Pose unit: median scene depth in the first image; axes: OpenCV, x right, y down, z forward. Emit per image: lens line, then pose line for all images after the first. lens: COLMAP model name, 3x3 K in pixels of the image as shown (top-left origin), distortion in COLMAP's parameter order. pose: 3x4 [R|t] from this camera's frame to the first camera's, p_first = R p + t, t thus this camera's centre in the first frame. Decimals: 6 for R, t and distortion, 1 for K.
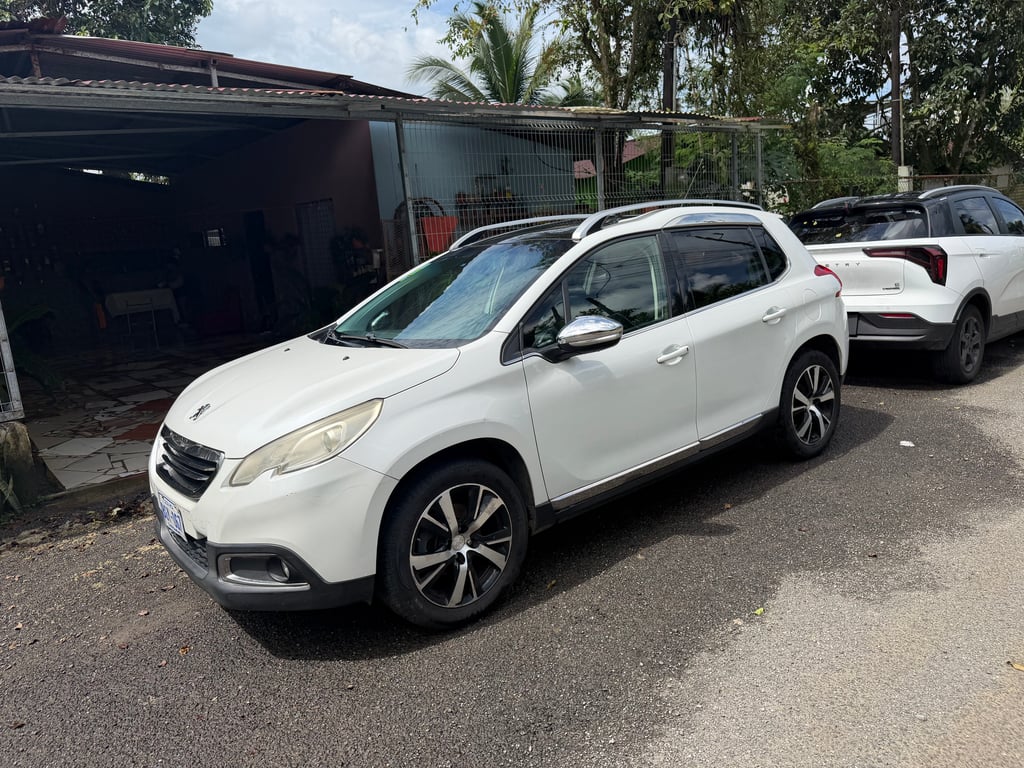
lens RADIAL K [[736.1, 0, 511.9], [0, 736.1, 383.3], [0, 0, 1]] dist [0.029416, -0.038542]
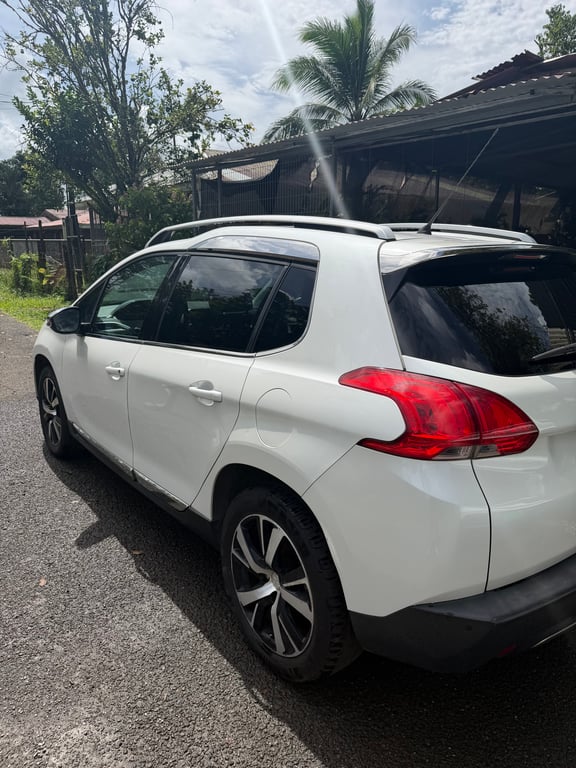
lens RADIAL K [[552.1, 0, 289.1], [0, 552.1, 374.7], [0, 0, 1]] dist [0.029416, -0.038542]
pose [[-0.022000, 0.308968, -0.950818, 0.921555], [-0.204947, 0.929457, 0.306769, -0.309303], [0.978526, 0.201616, 0.042875, 1.157597]]
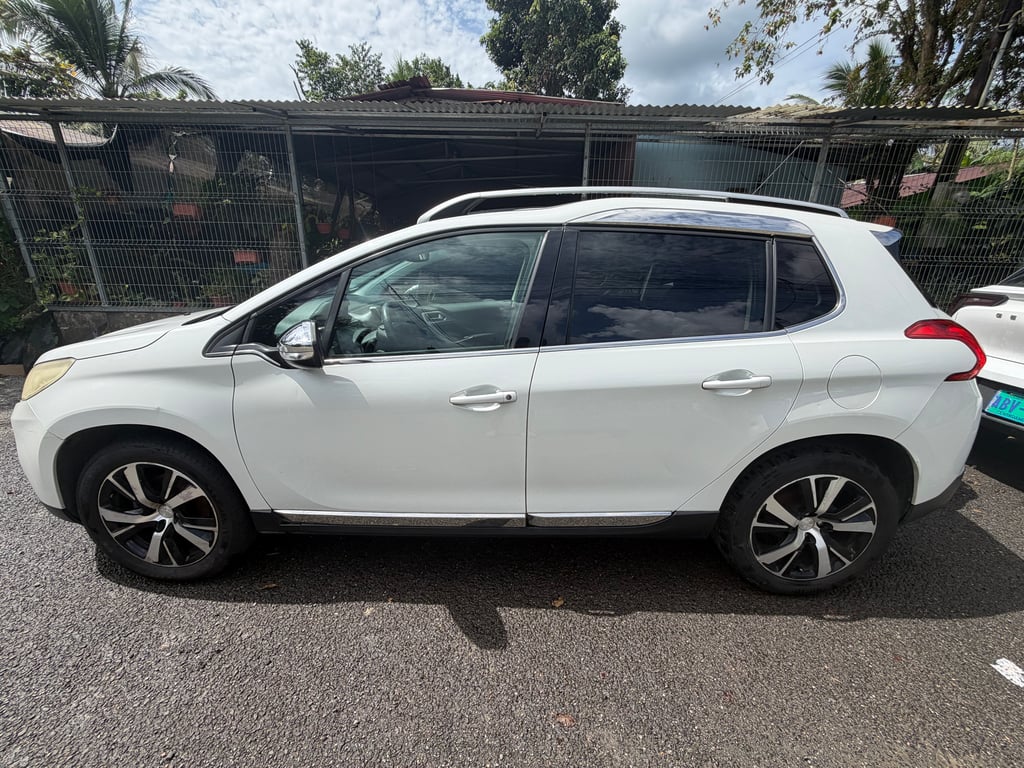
lens RADIAL K [[413.1, 0, 509.4], [0, 413.1, 386.5], [0, 0, 1]] dist [-0.001073, -0.000493]
pose [[0.760208, 0.295071, -0.578806, 0.454055], [-0.204614, 0.954313, 0.217760, -0.139245], [0.616617, -0.047111, 0.785852, 0.663840]]
